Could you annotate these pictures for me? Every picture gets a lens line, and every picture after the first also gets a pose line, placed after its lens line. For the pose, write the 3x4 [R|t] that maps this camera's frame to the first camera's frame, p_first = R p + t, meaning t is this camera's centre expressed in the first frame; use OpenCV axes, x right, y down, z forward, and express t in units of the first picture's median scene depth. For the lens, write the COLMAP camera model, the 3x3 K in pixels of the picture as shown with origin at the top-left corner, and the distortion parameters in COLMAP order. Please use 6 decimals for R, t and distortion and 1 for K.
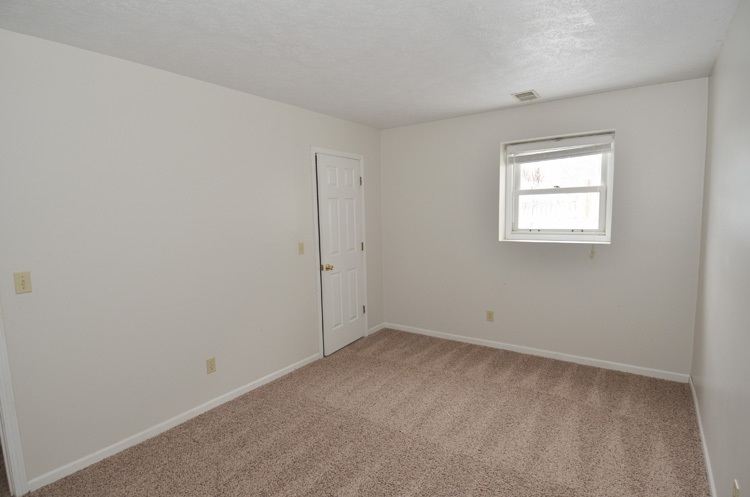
lens RADIAL K [[395.8, 0, 374.4], [0, 395.8, 253.5], [0, 0, 1]] dist [0.047392, -0.043412]
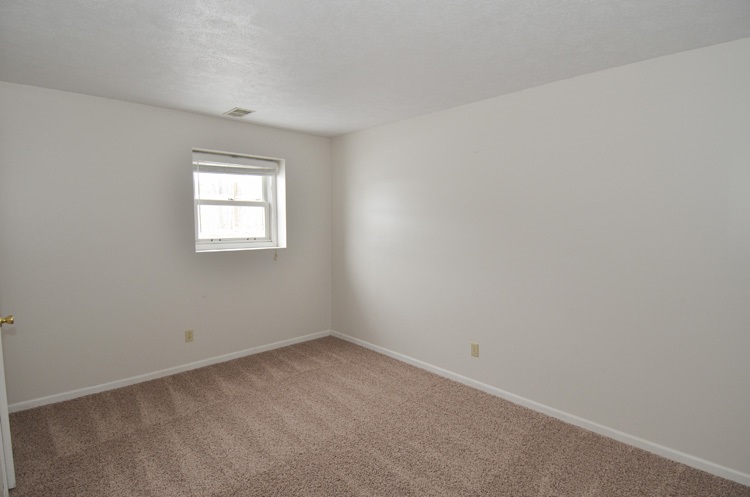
lens RADIAL K [[395.8, 0, 374.4], [0, 395.8, 253.5], [0, 0, 1]] dist [0.047392, -0.043412]
pose [[0.203967, -0.063710, 0.976902, -0.559641], [0.097327, 0.994256, 0.044521, -0.032436], [-0.974128, 0.085998, 0.208996, 0.425390]]
